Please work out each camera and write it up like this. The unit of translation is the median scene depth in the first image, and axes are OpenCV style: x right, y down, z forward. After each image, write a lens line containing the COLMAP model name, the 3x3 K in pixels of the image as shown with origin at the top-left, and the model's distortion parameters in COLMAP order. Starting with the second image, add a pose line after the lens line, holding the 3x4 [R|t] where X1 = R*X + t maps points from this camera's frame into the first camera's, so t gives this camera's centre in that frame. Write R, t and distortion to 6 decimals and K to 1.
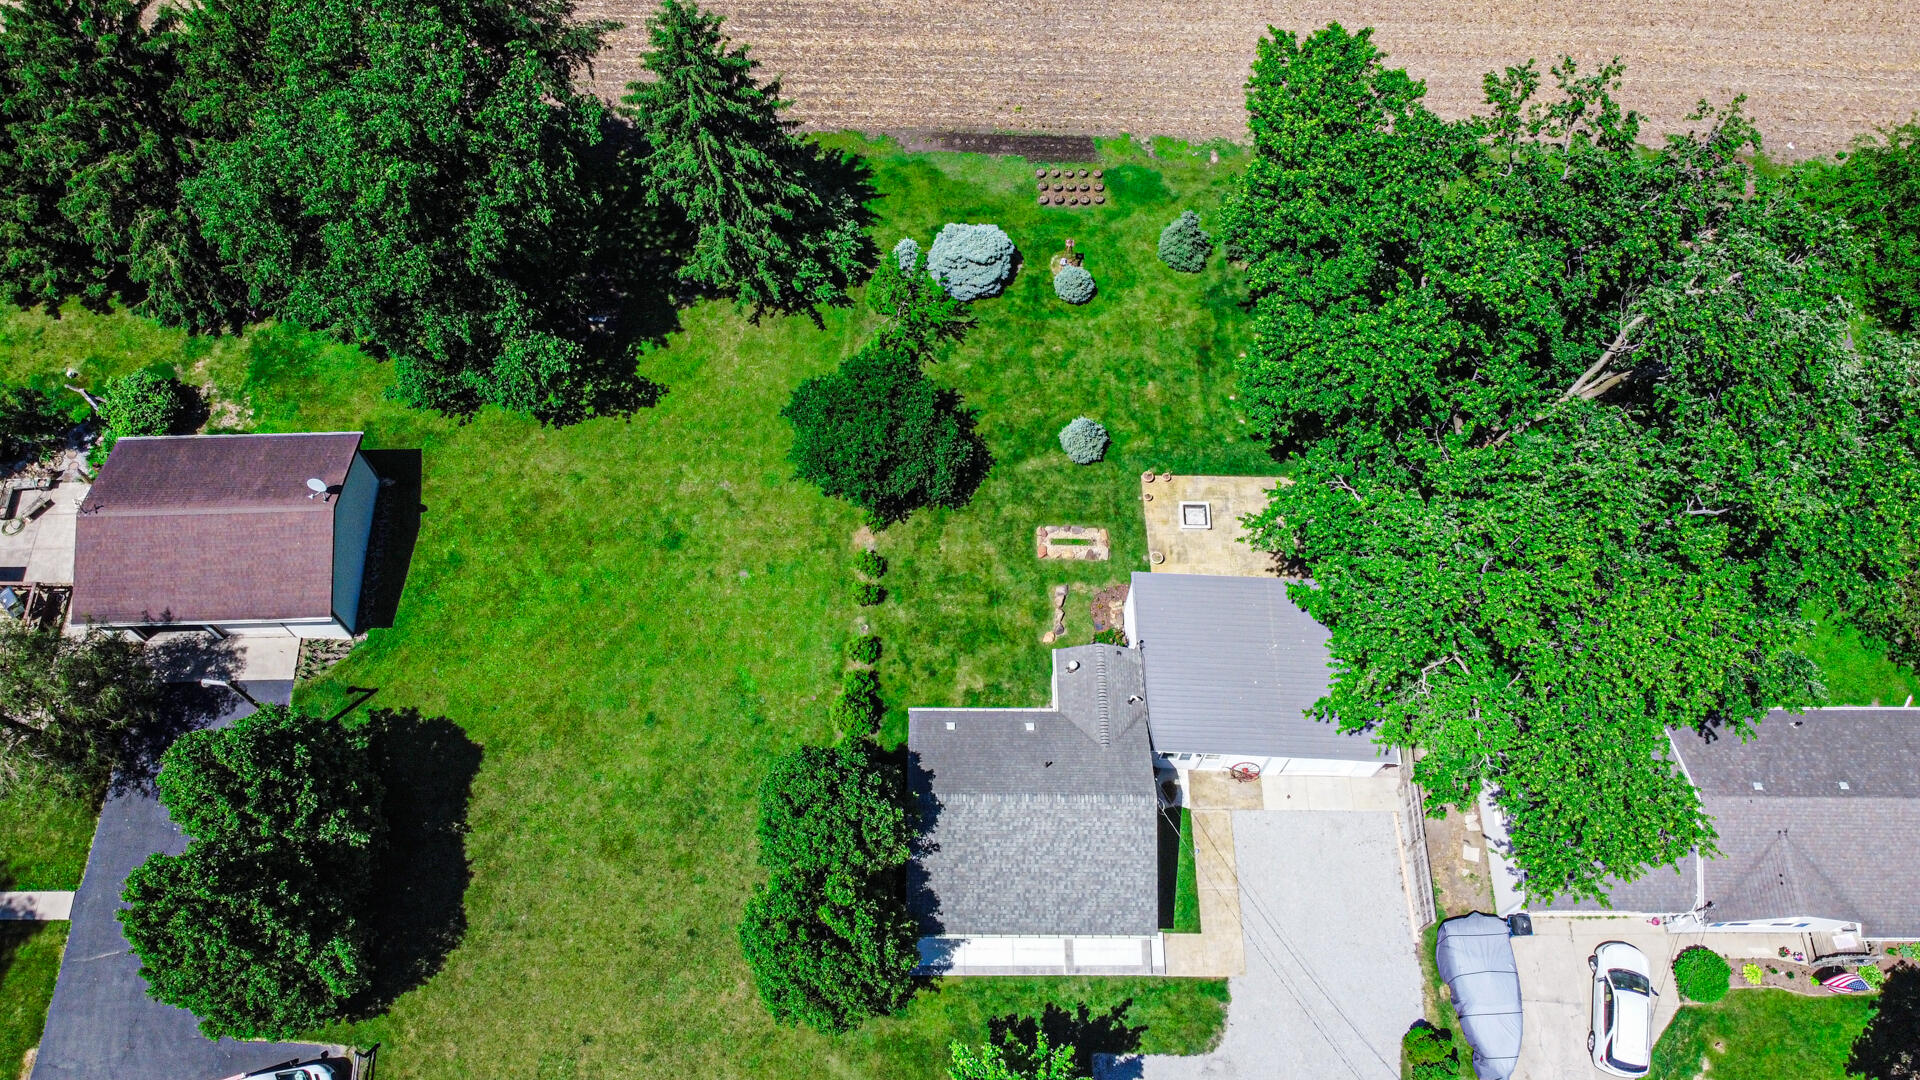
lens RADIAL K [[1462.0, 0, 955.9], [0, 1462.0, 542.5], [0, 0, 1]] dist [0.003827, -0.003696]
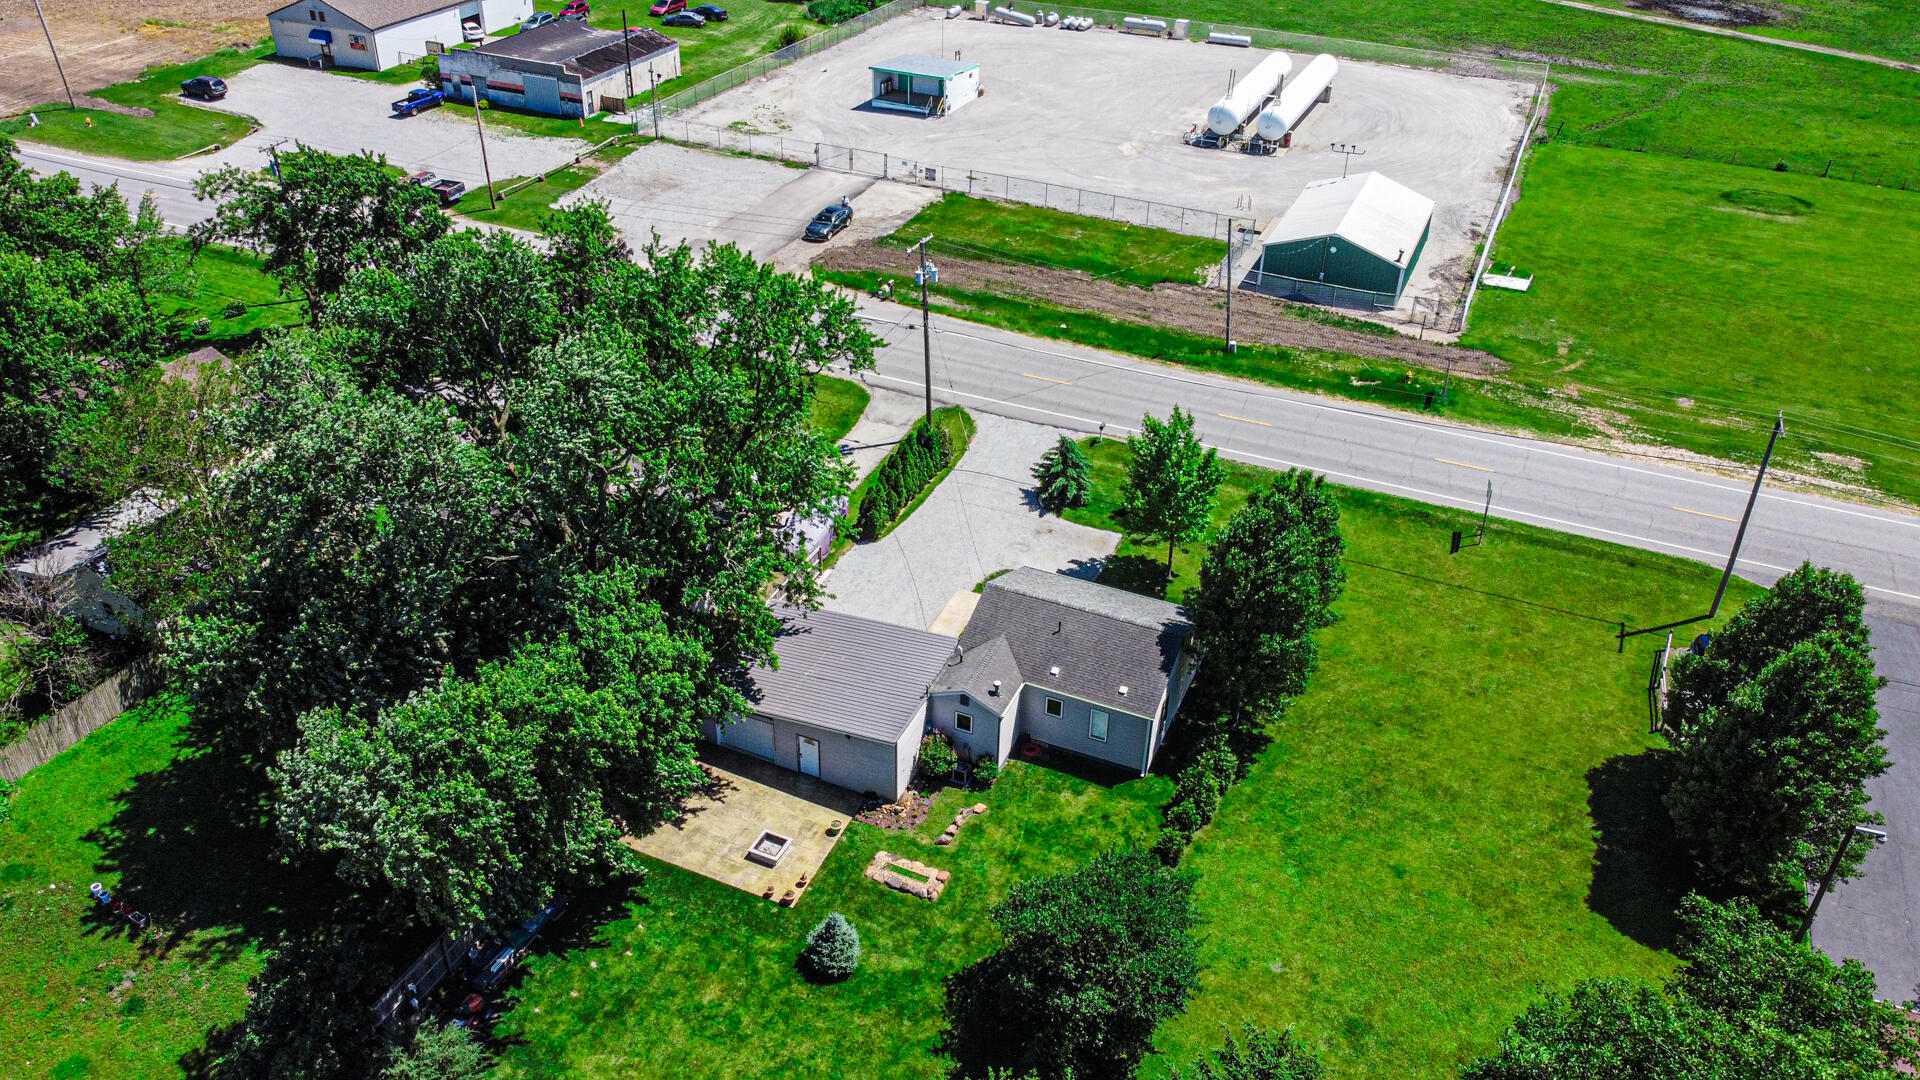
lens RADIAL K [[1462.0, 0, 955.9], [0, 1462.0, 542.5], [0, 0, 1]] dist [0.003827, -0.003696]
pose [[-0.914755, -0.240019, 0.324983, -0.208392], [0.349734, -0.067735, 0.934397, -0.890360], [-0.202261, 0.968402, 0.145904, 0.732593]]
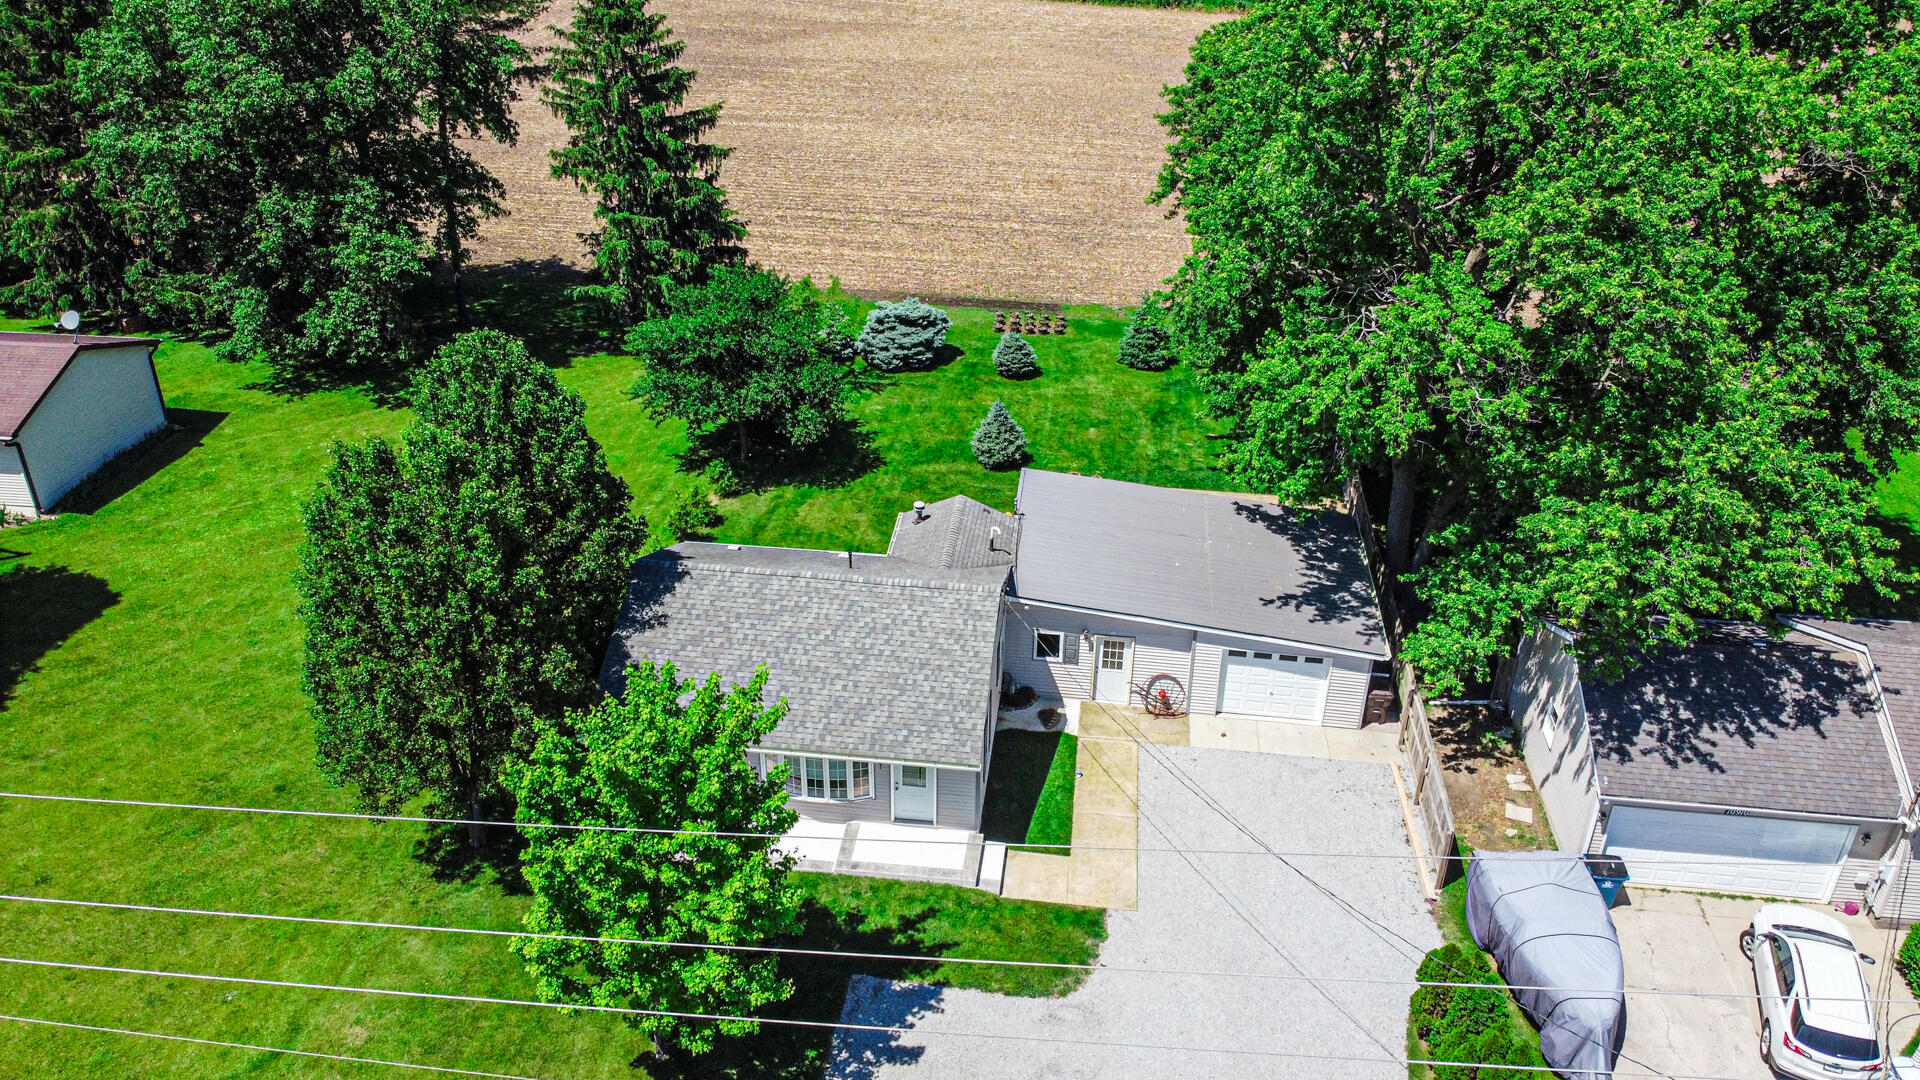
lens RADIAL K [[1455.2, 0, 958.0], [0, 1455.2, 546.2], [0, 0, 1]] dist [0.000085, -0.005405]
pose [[0.992925, 0.061010, -0.101867, 0.169800], [-0.108322, 0.816808, -0.566648, 0.494549], [0.048635, 0.573674, 0.817639, 0.412870]]
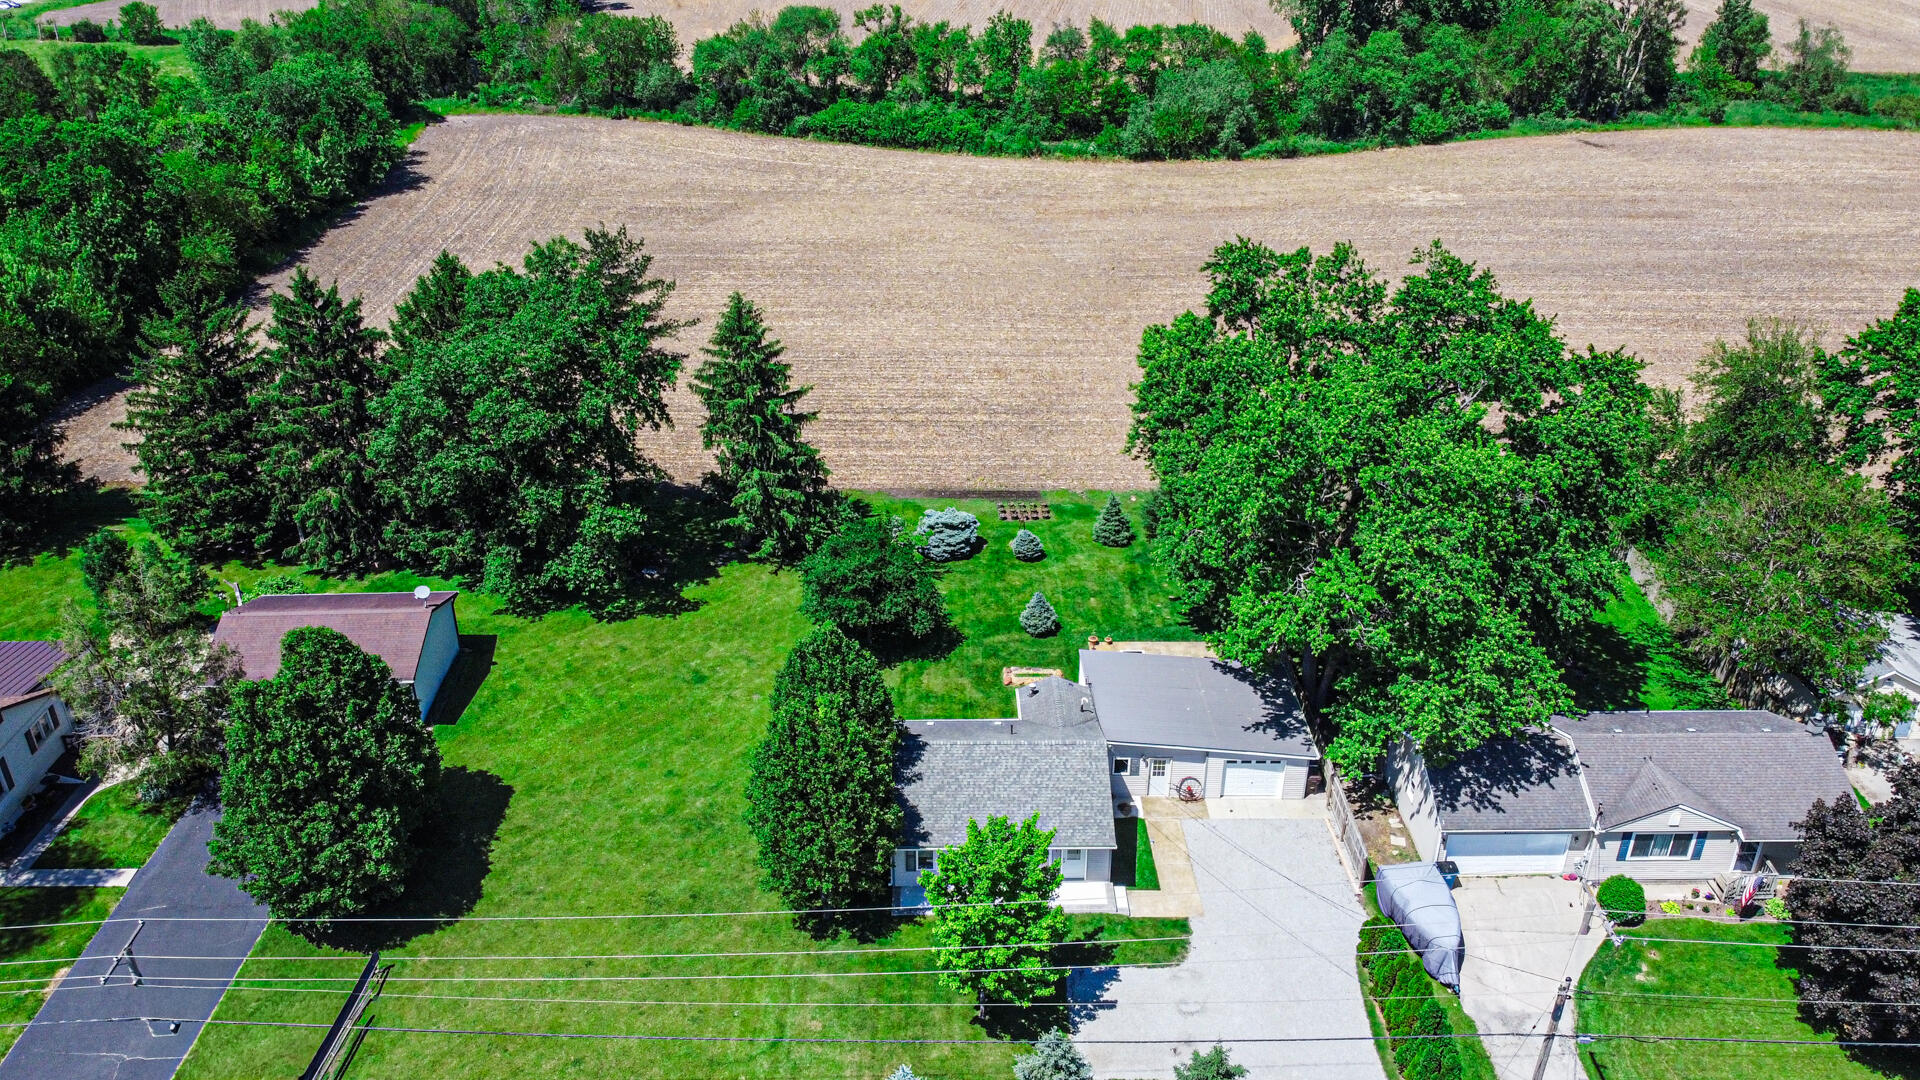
lens RADIAL K [[1462.0, 0, 955.9], [0, 1462.0, 542.5], [0, 0, 1]] dist [0.003827, -0.003696]
pose [[0.999853, -0.014691, 0.008869, 0.008655], [0.017095, 0.807570, -0.589523, 0.676523], [0.001499, 0.589588, 0.807703, -0.034727]]
